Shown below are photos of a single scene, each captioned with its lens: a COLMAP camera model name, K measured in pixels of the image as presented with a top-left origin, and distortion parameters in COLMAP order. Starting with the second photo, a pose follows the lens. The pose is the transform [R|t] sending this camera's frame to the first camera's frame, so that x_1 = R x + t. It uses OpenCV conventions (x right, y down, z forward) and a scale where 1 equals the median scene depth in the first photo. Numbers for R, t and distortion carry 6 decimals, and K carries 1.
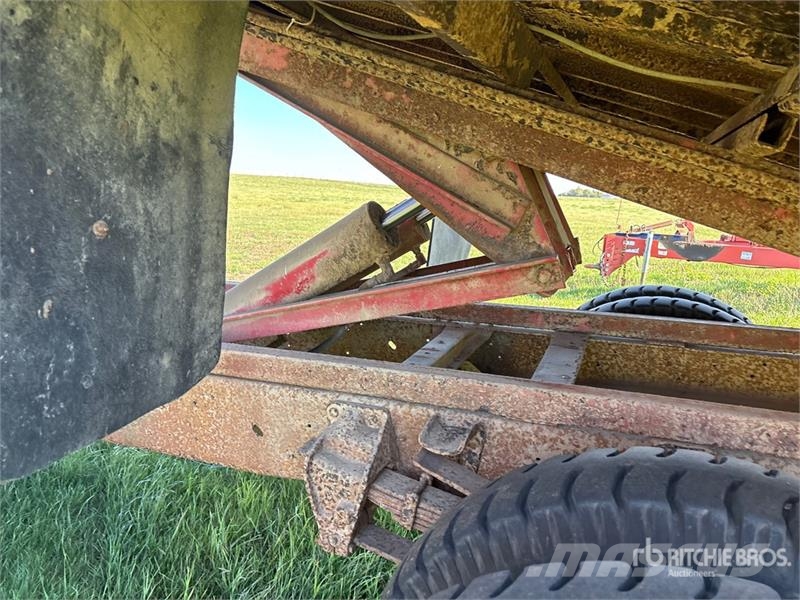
lens RADIAL K [[598.5, 0, 400.9], [0, 598.5, 301.5], [0, 0, 1]] dist [0.054103, -0.062059]
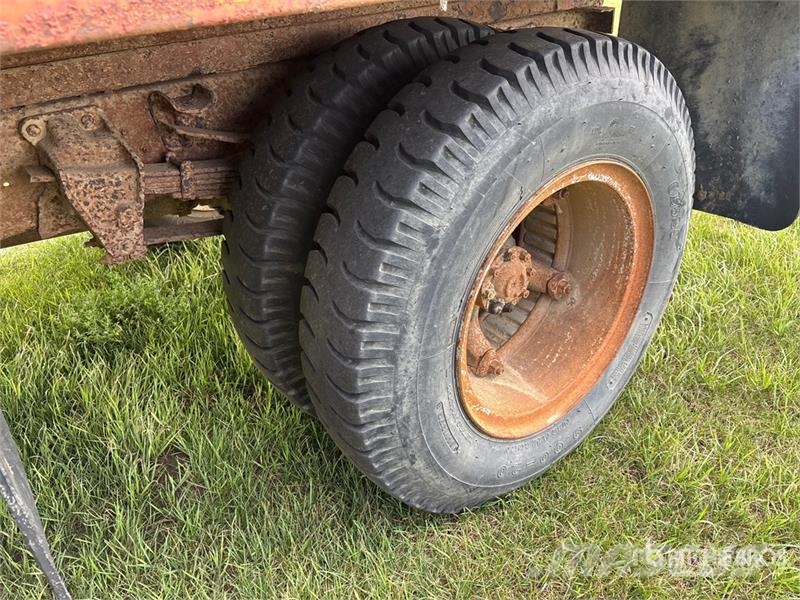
lens RADIAL K [[598.5, 0, 400.3], [0, 598.5, 299.1], [0, 0, 1]] dist [0.054103, -0.062059]
pose [[0.470885, -0.474457, 0.743746, -0.659367], [0.224277, 0.879747, 0.419220, 0.165178], [-0.853210, -0.030600, 0.520670, 0.128020]]
